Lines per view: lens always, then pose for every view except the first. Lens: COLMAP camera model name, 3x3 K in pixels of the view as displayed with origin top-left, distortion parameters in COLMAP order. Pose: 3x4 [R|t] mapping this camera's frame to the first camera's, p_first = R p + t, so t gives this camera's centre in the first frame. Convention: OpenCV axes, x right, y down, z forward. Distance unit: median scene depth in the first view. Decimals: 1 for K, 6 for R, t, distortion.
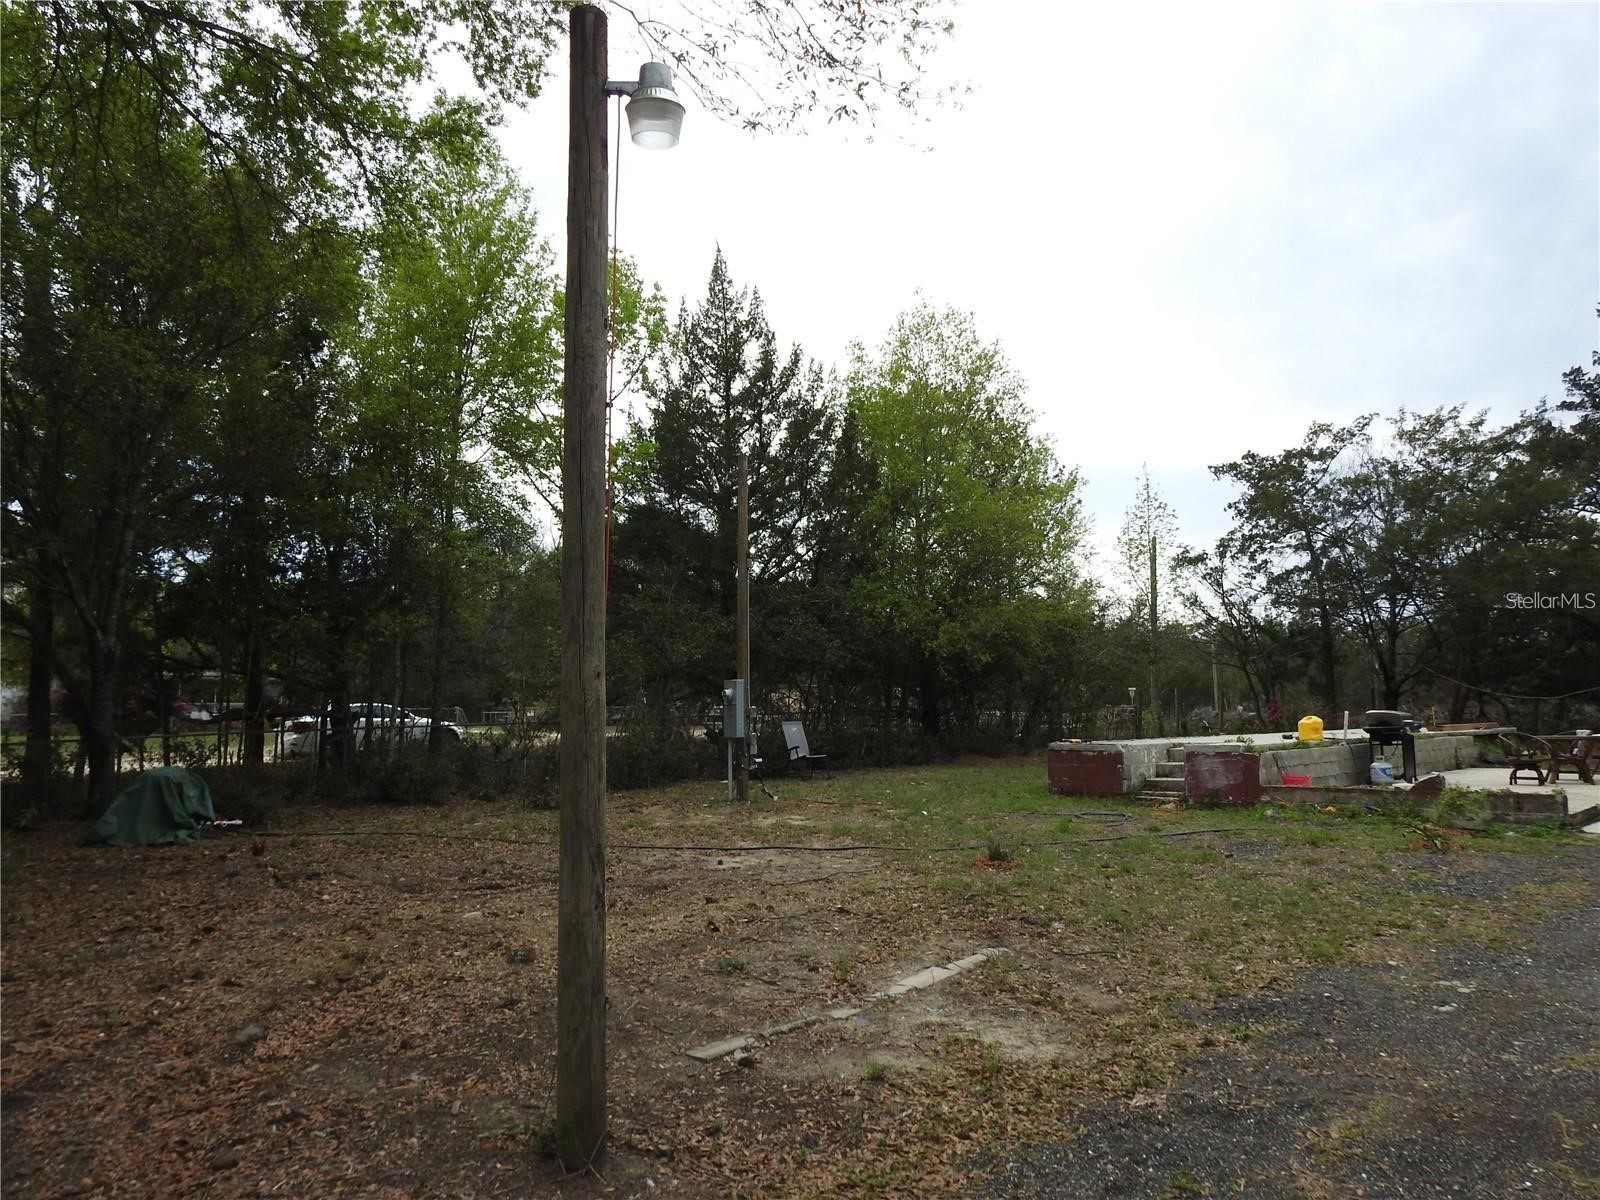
lens RADIAL K [[1112.0, 0, 800.1], [0, 1112.0, 601.4], [0, 0, 1]] dist [0.006655, 0.001465]
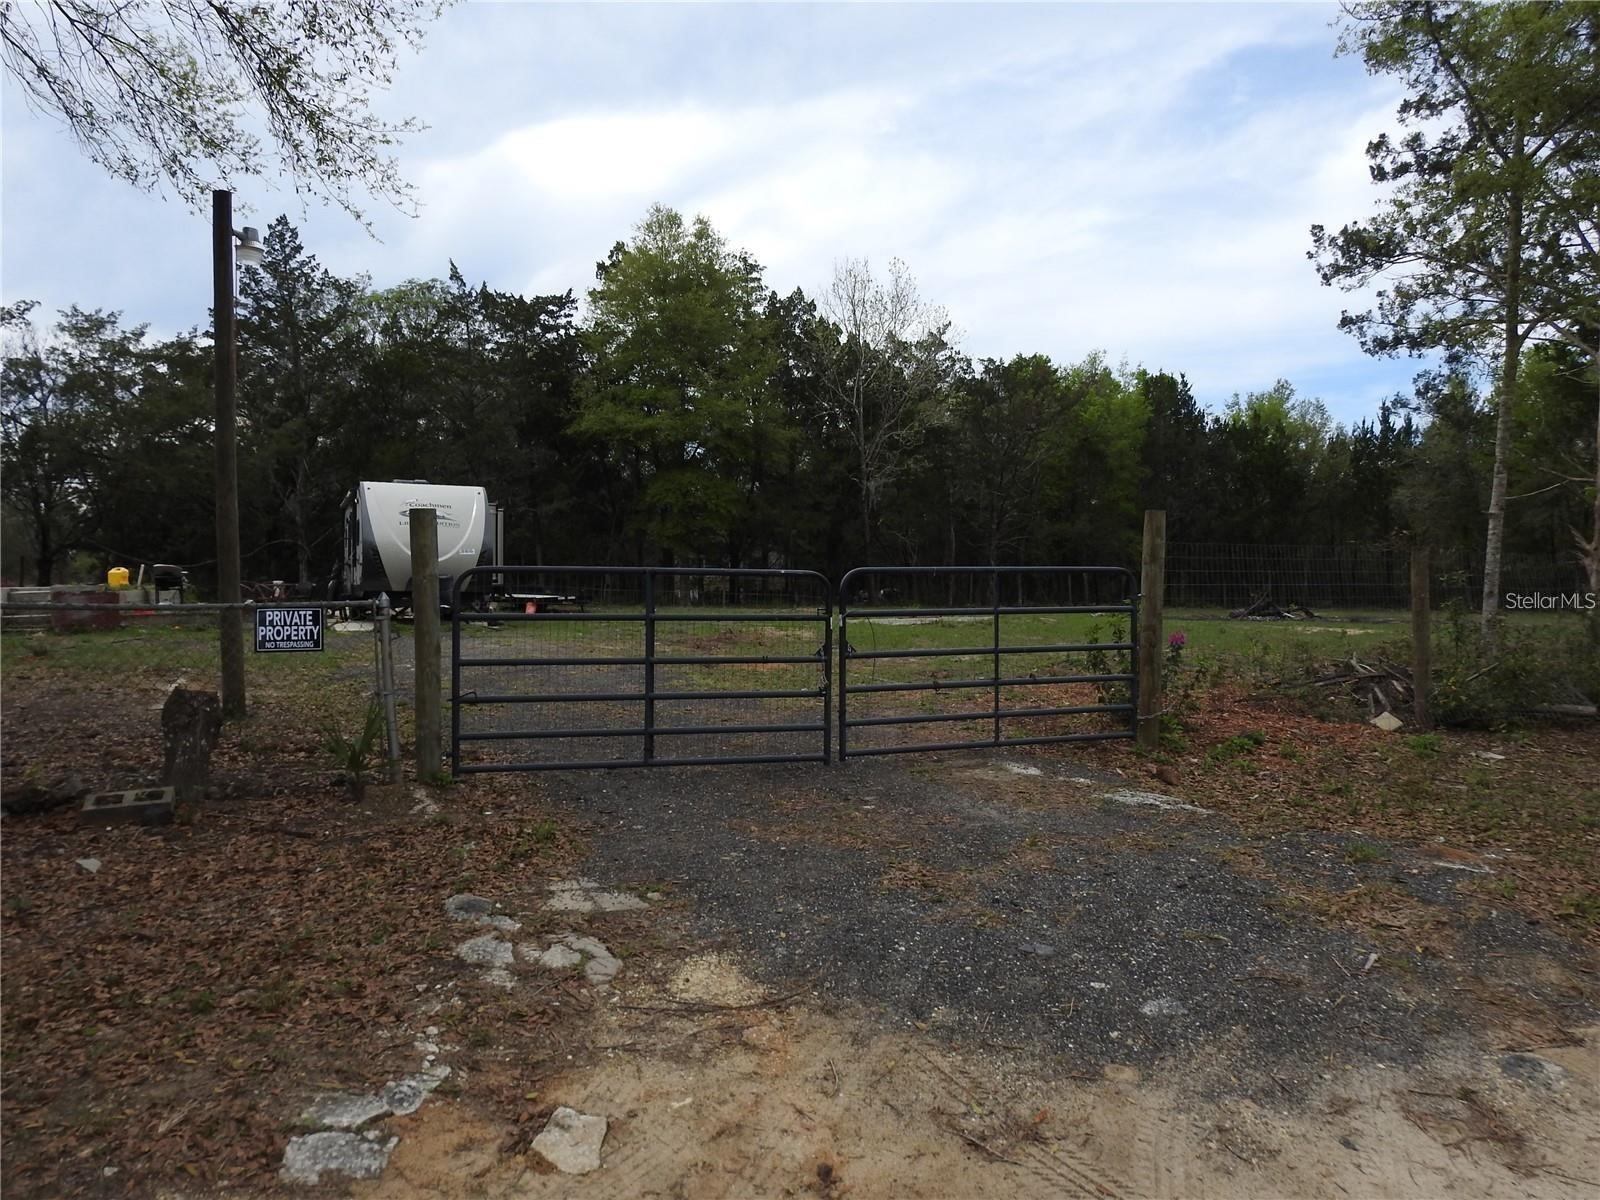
lens RADIAL K [[1112.0, 0, 801.4], [0, 1112.0, 606.1], [0, 0, 1]] dist [0.006655, 0.001465]
pose [[0.386979, -0.023008, 0.921801, -0.199608], [-0.073596, 0.995729, 0.055750, 0.007924], [-0.919147, -0.089415, 0.383633, -0.106603]]
